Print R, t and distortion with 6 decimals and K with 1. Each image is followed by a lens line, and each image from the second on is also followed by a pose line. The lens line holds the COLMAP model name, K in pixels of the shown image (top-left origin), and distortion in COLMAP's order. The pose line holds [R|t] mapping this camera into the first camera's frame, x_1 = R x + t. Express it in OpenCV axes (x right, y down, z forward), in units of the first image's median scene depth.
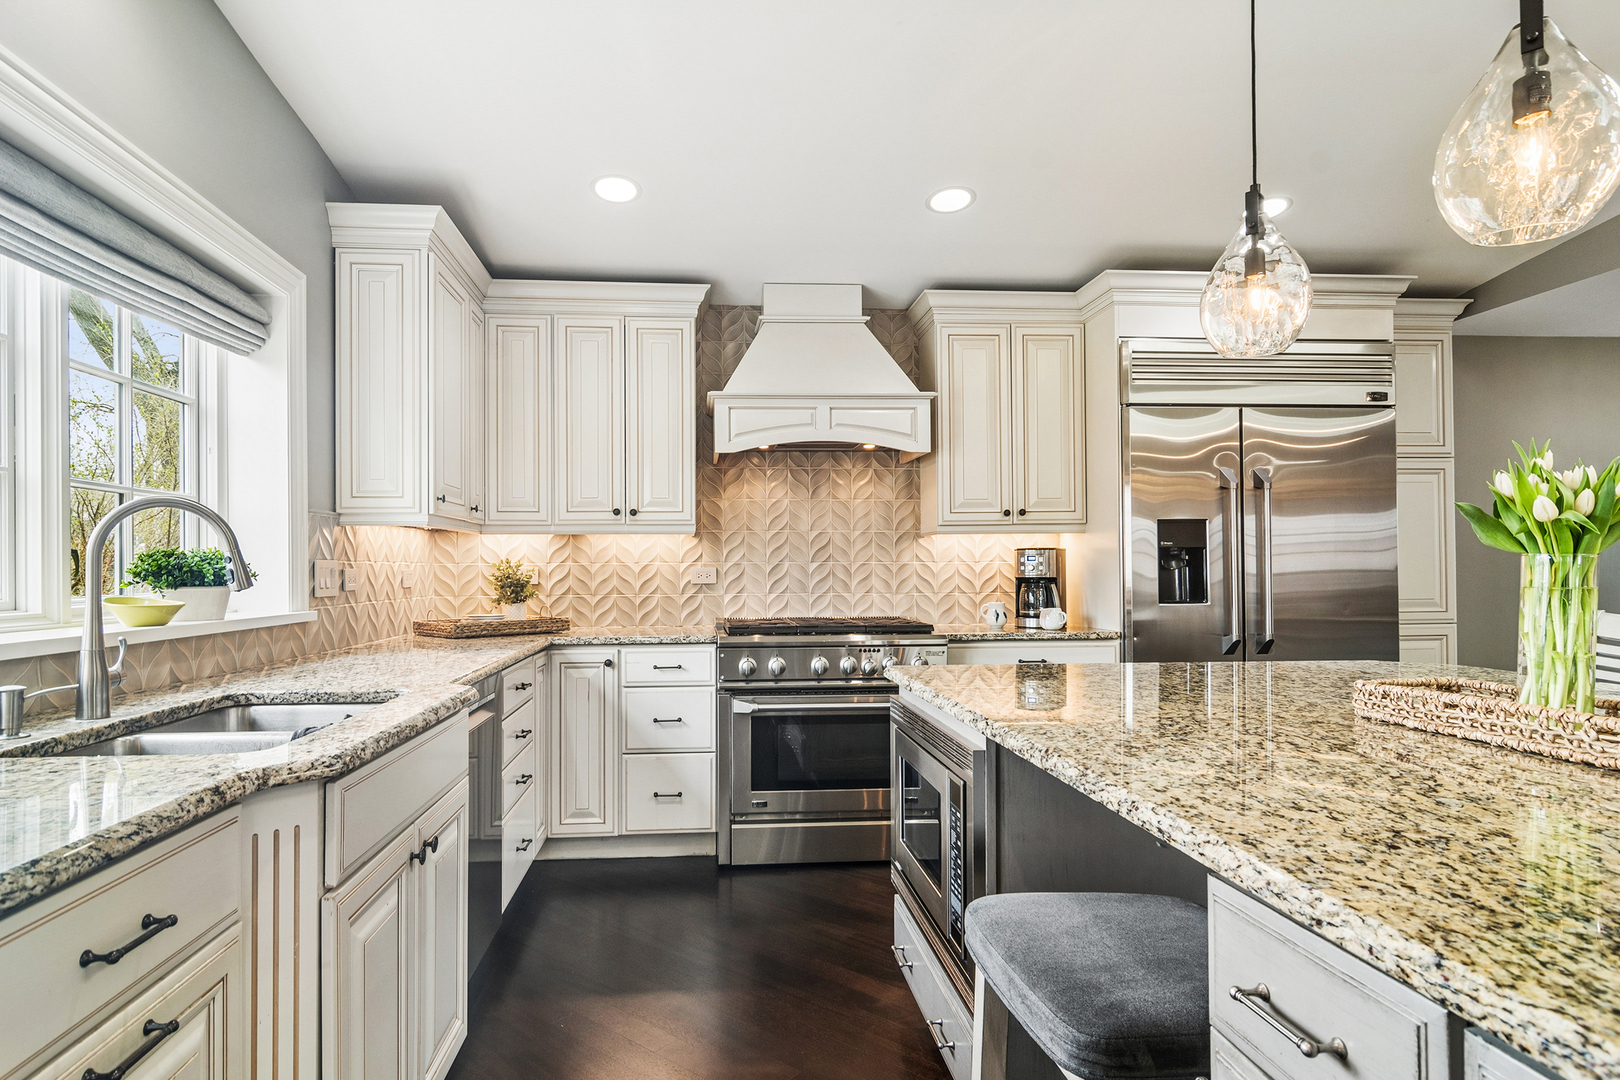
lens RADIAL K [[878.2, 0, 803.4], [0, 878.2, 548.4], [0, 0, 1]] dist [0.004427, 0.001568]
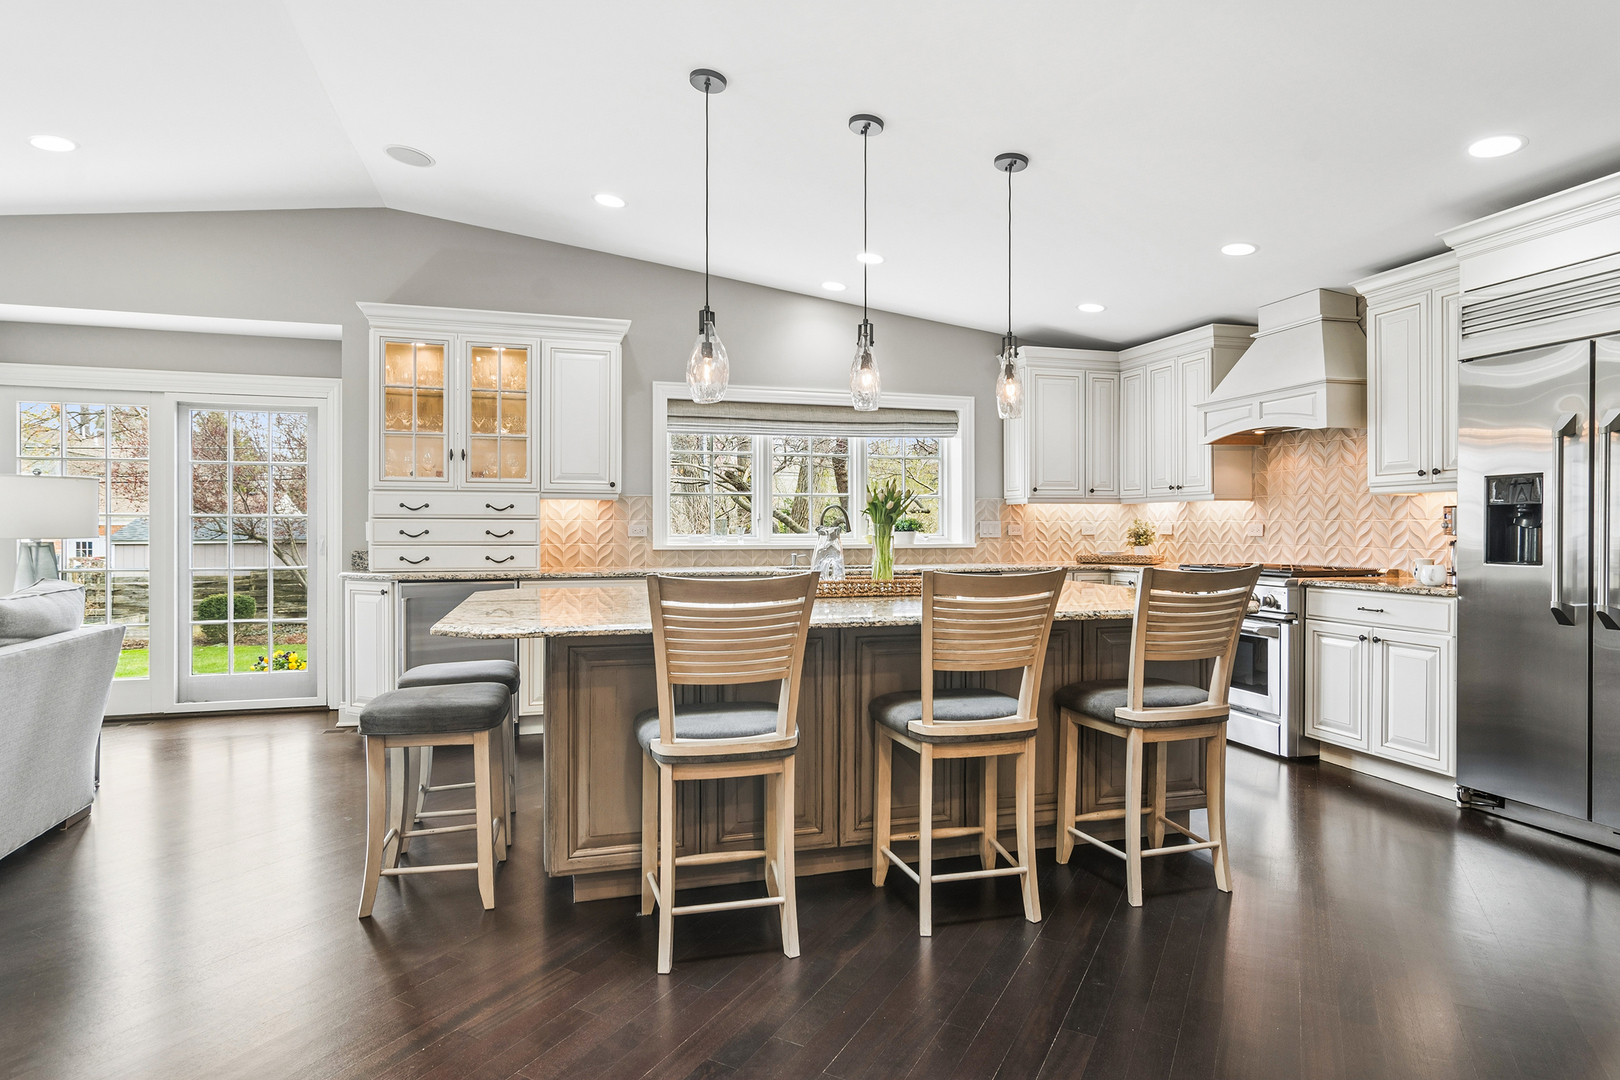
lens RADIAL K [[878.2, 0, 809.1], [0, 878.2, 535.5], [0, 0, 1]] dist [0.004427, 0.001568]
pose [[0.201891, 0.016423, -0.979270, 1.186144], [0.015451, 0.999682, 0.019951, 0.002036], [0.979286, -0.019159, 0.201573, 0.075344]]
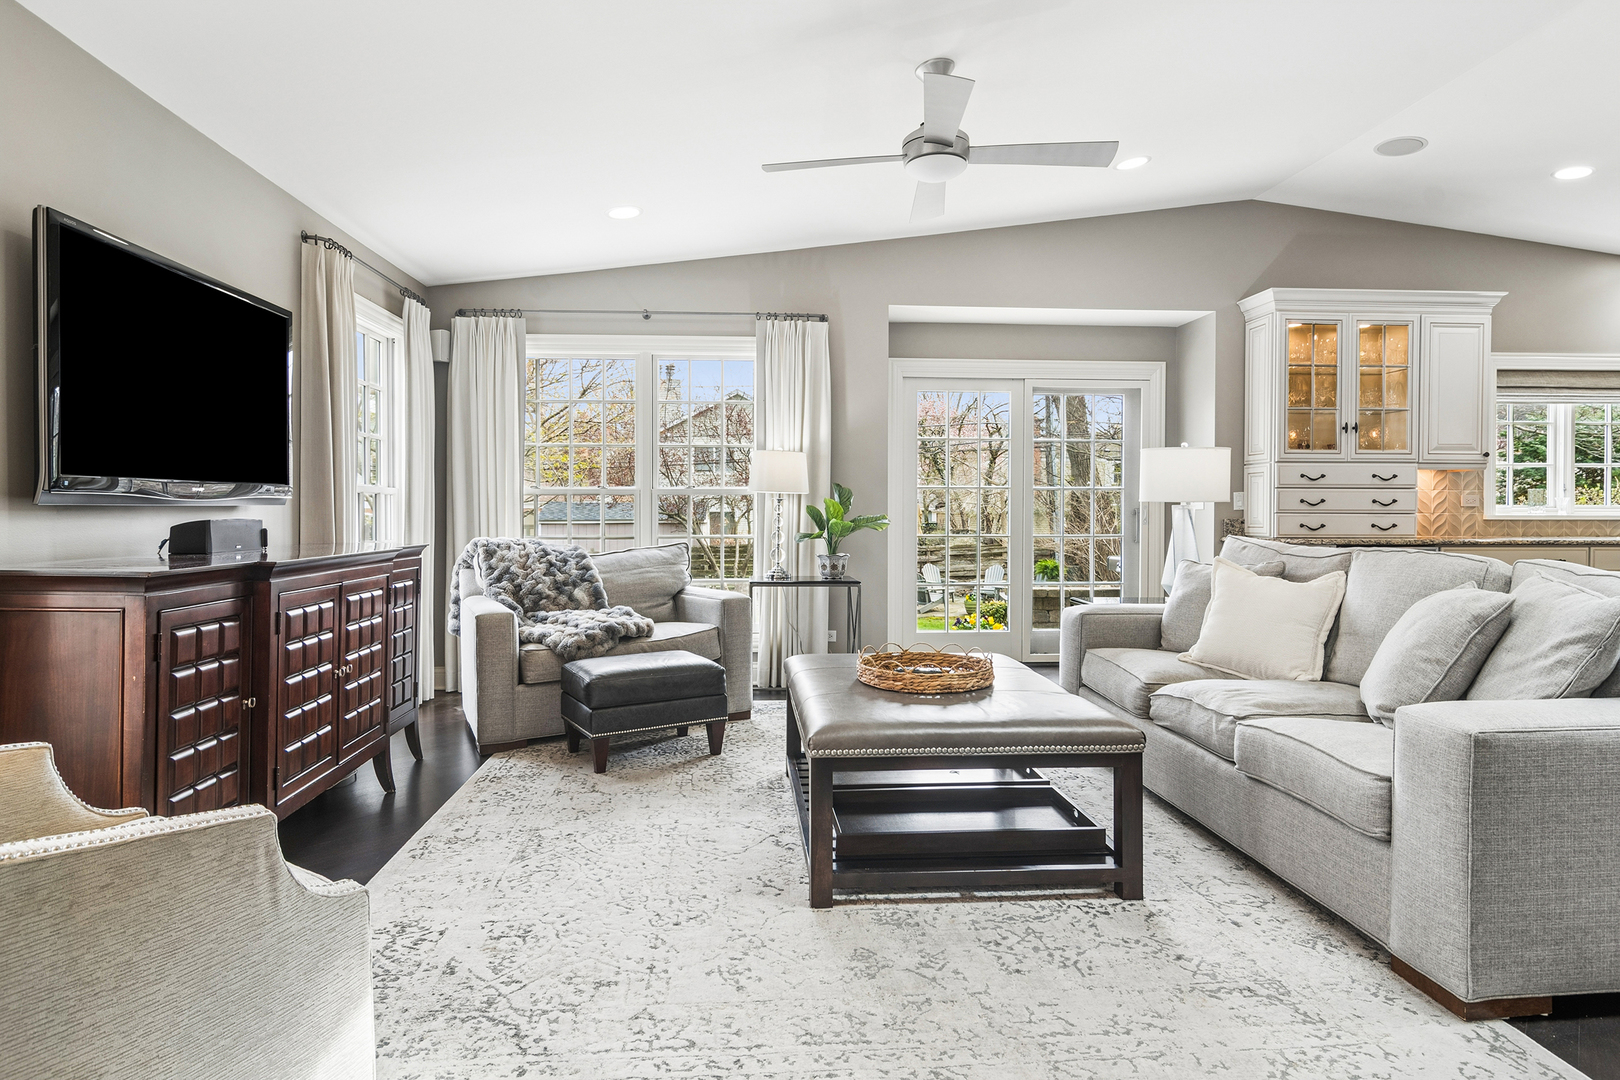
lens RADIAL K [[878.2, 0, 802.9], [0, 878.2, 526.0], [0, 0, 1]] dist [0.004427, 0.001568]
pose [[-0.017063, 0.024179, -0.999562, 1.200462], [0.017780, 0.999557, 0.023876, 0.006381], [0.999696, -0.017364, -0.017486, -1.055348]]
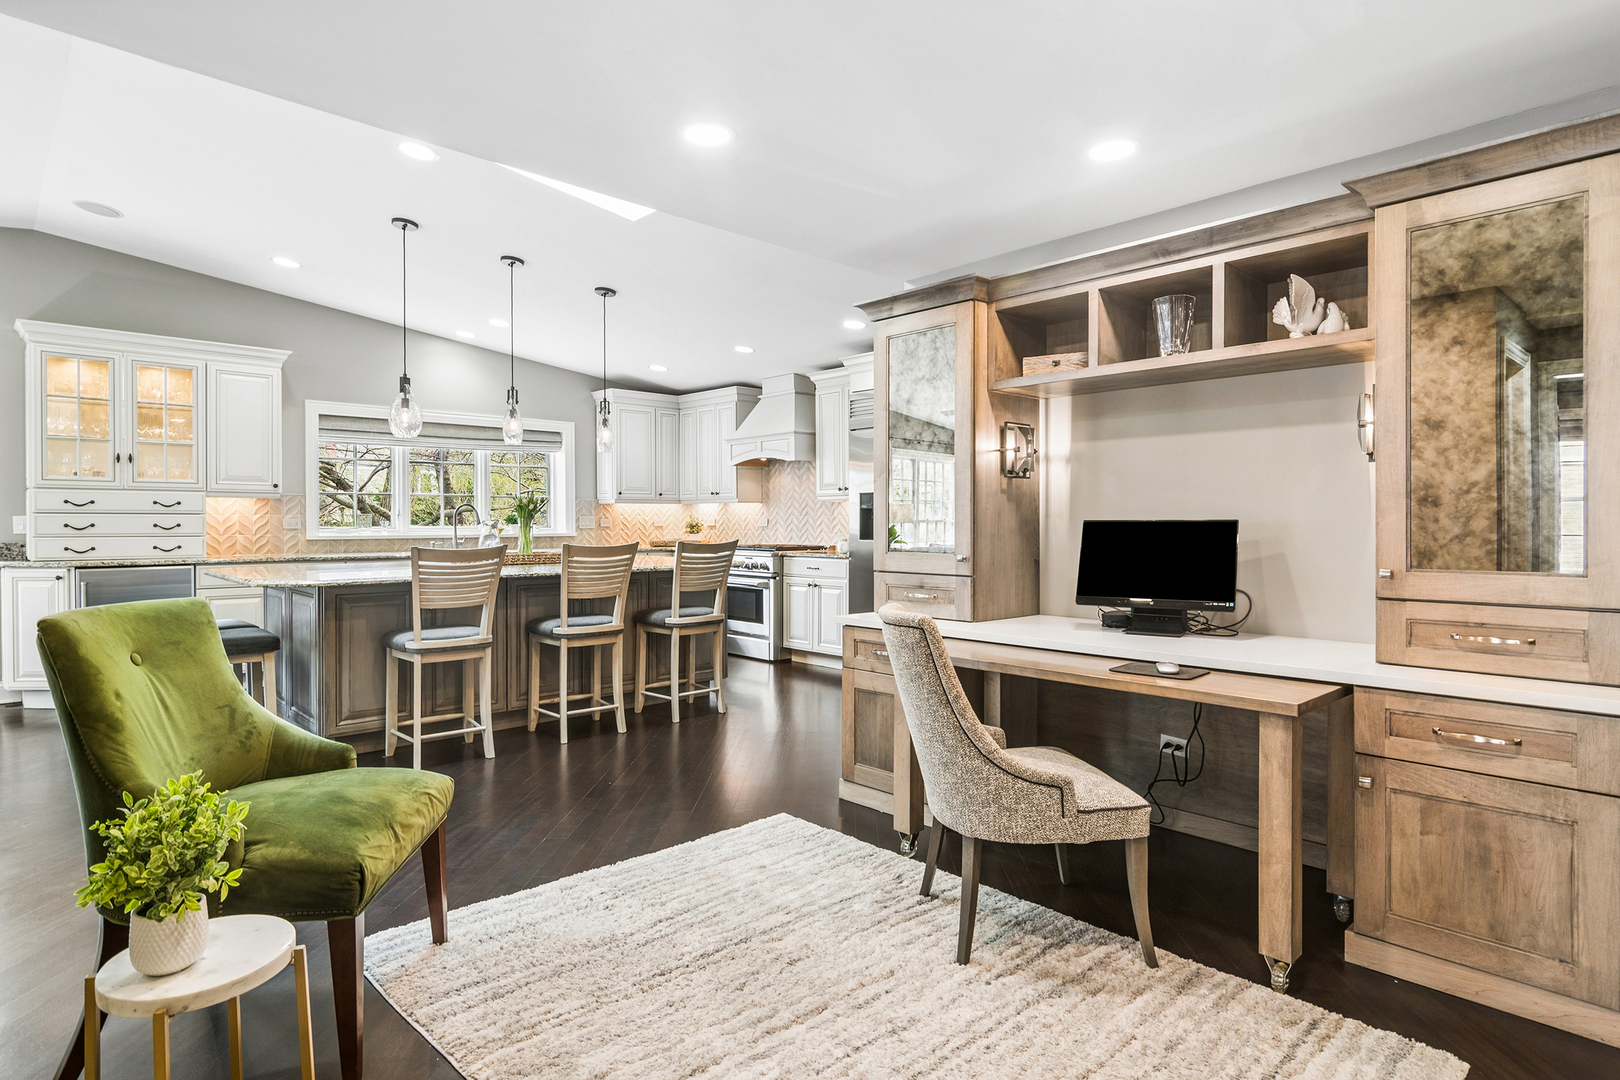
lens RADIAL K [[878.2, 0, 804.5], [0, 878.2, 529.7], [0, 0, 1]] dist [0.004427, 0.001568]
pose [[0.616079, 0.015066, -0.787540, 1.730051], [0.010209, 0.999580, 0.027109, -0.006863], [0.787618, -0.024742, 0.615666, -0.196385]]
